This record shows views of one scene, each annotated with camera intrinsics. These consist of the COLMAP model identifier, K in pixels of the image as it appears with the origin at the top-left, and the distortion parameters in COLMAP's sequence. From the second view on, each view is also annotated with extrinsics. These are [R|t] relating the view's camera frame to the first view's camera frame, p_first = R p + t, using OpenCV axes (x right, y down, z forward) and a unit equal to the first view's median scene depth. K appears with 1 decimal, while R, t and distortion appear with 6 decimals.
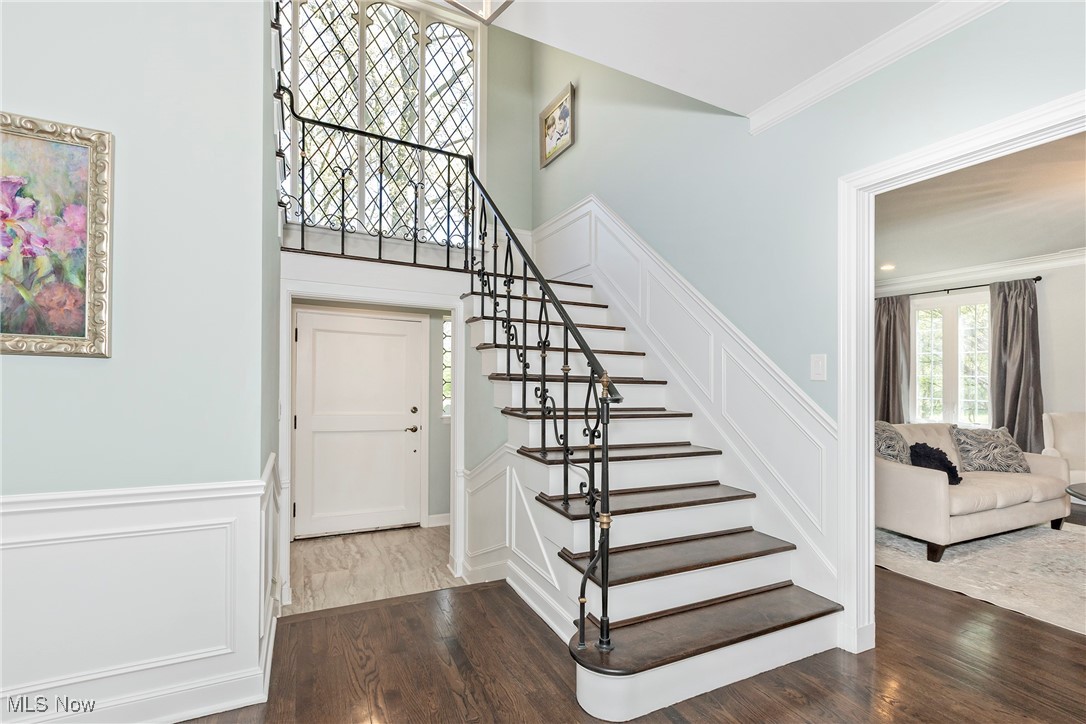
lens RADIAL K [[477.6, 0, 543.0], [0, 477.6, 362.0], [0, 0, 1]] dist [0.001482, 0.000337]
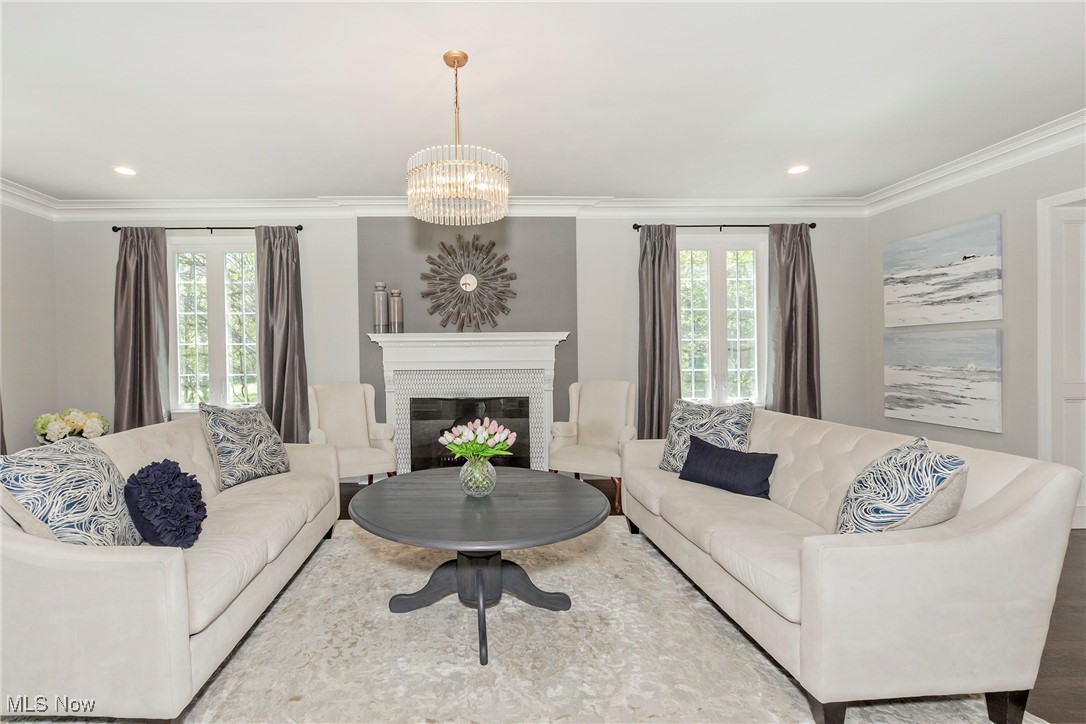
lens RADIAL K [[598.6, 0, 510.1], [0, 598.6, 360.8], [0, 0, 1]] dist [-0.001693, -0.000122]
pose [[0.414103, -0.042242, 0.909249, 0.196778], [-0.003220, 0.998848, 0.047871, 0.010718], [-0.910224, -0.022751, 0.413490, 0.199148]]
